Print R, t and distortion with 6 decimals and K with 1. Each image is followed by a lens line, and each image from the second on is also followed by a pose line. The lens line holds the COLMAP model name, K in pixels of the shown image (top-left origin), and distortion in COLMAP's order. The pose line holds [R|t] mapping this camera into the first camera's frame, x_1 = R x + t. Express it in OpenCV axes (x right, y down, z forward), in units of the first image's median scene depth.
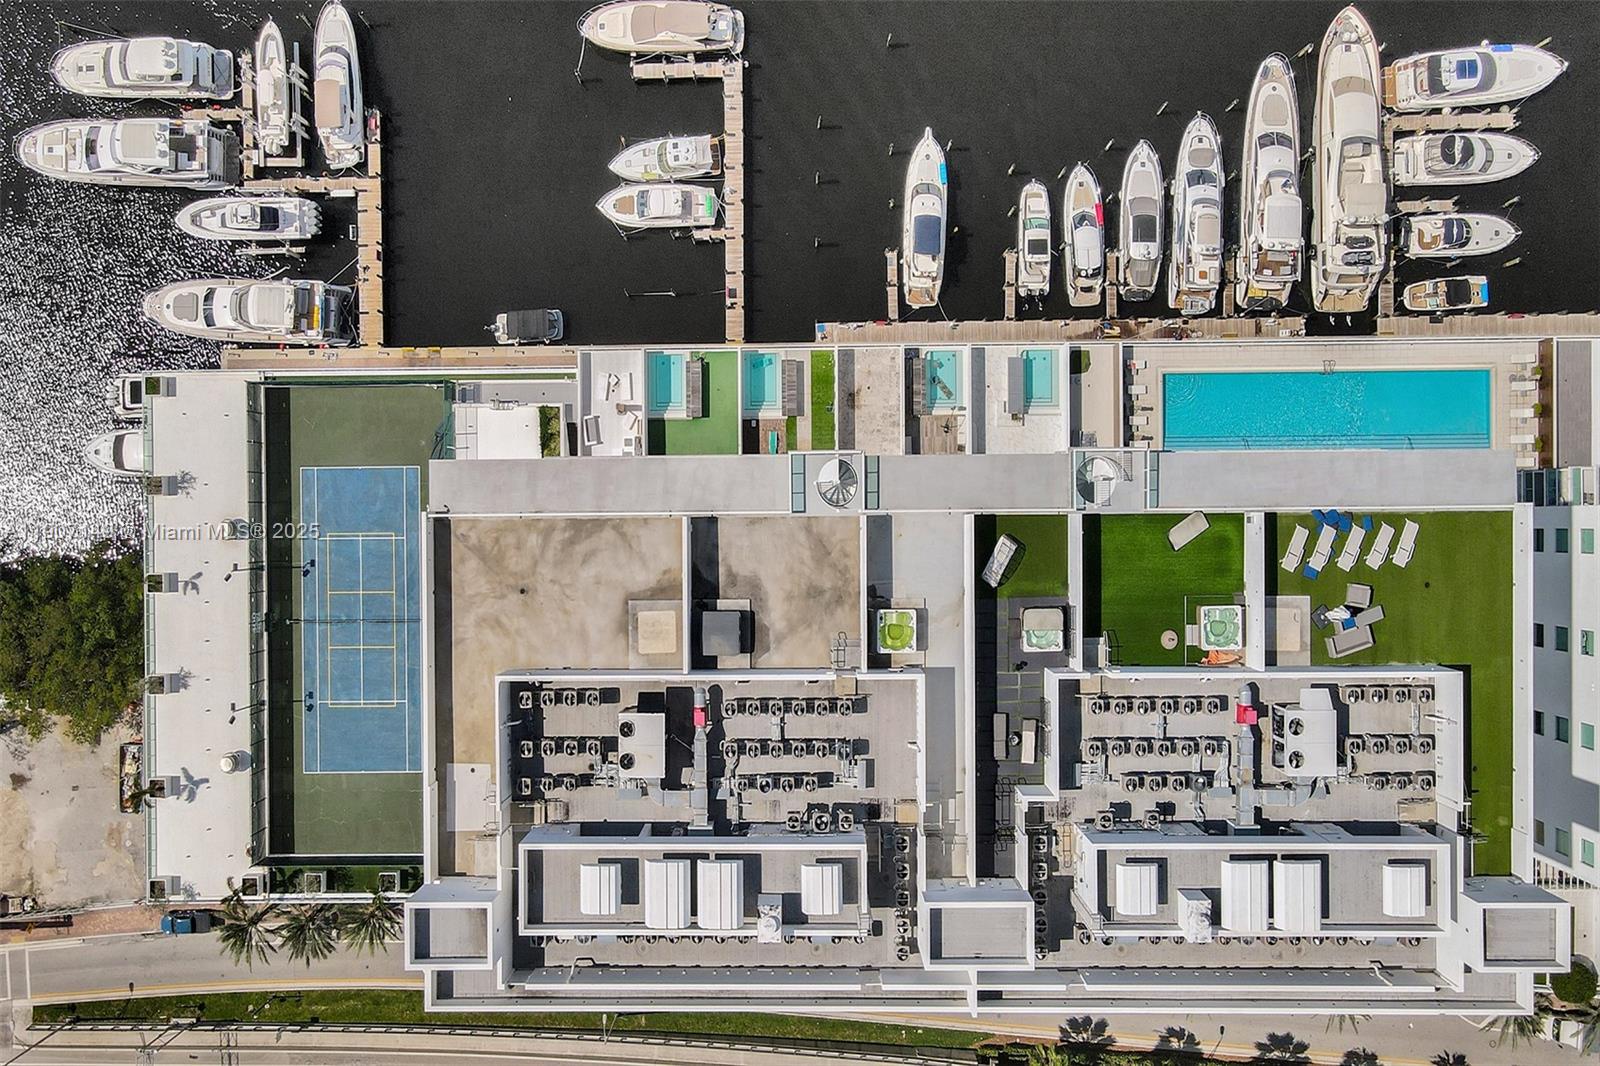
lens RADIAL K [[1384.4, 0, 813.5], [0, 1384.4, 521.2], [0, 0, 1]] dist [-0.007045, 0.034871]
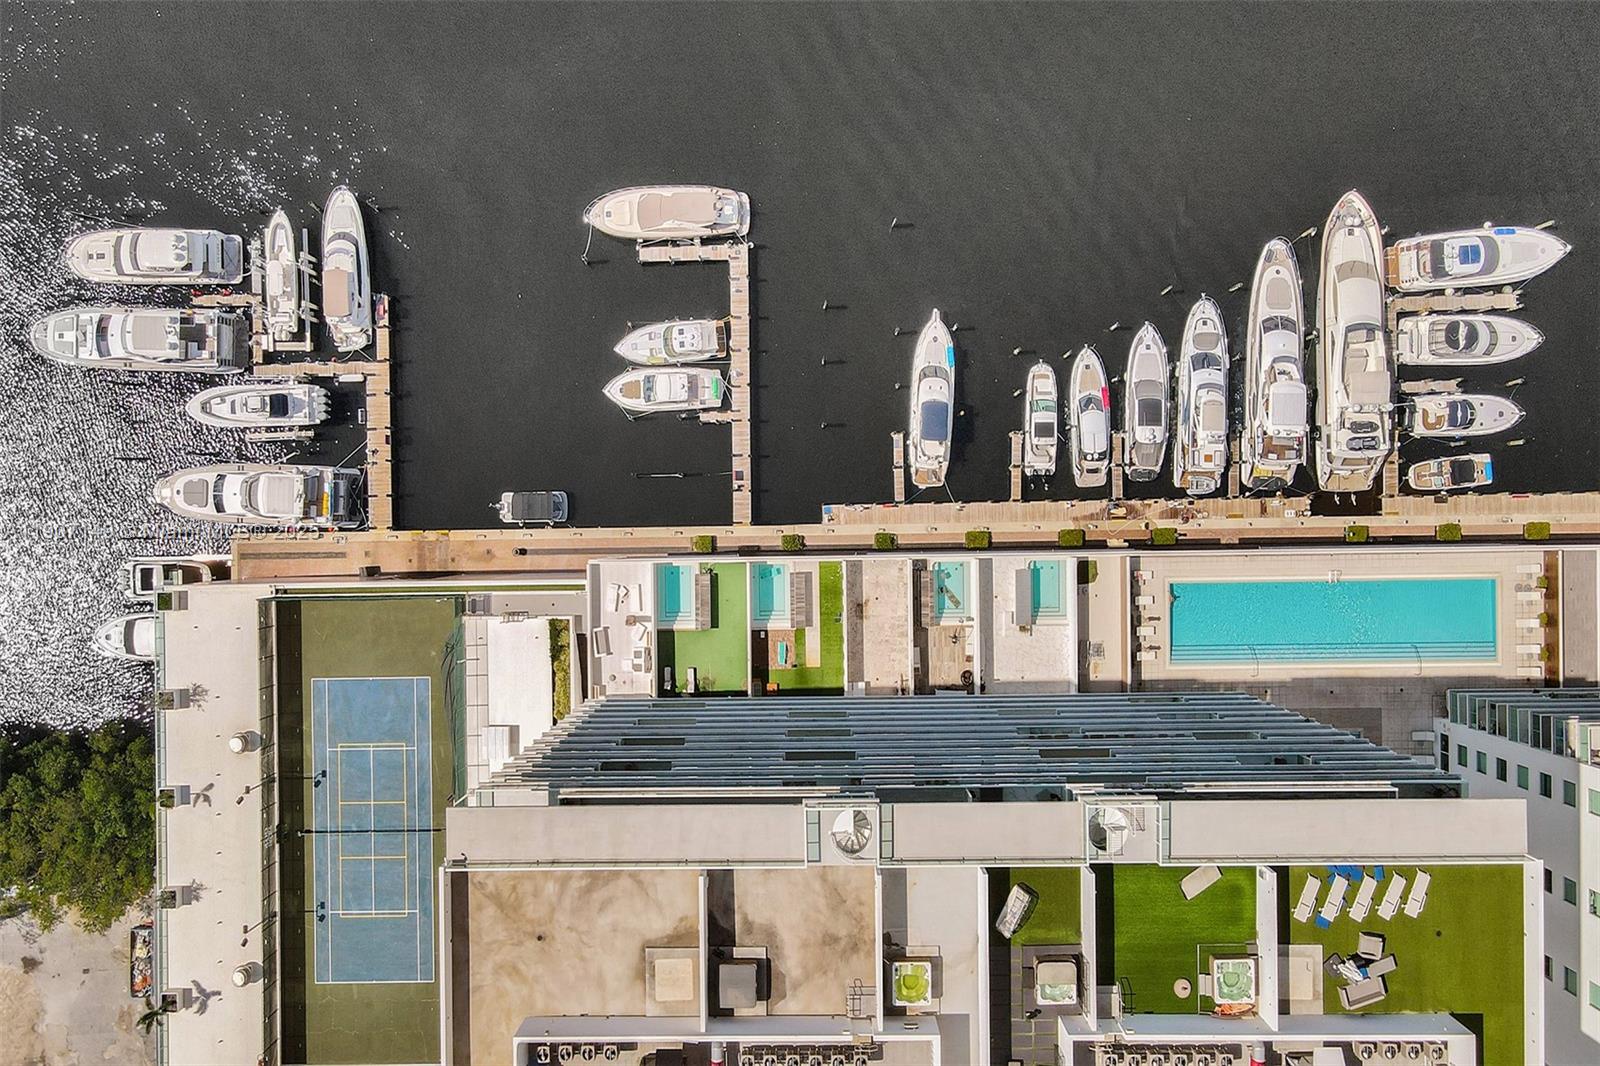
lens RADIAL K [[1385.4, 0, 811.8], [0, 1385.4, 534.9], [0, 0, 1]] dist [-0.007554, 0.029672]
pose [[0.999991, -0.004112, -0.001304, -0.004949], [0.004109, 0.999989, -0.002450, -0.121183], [0.001314, 0.002445, 0.999996, -0.004307]]
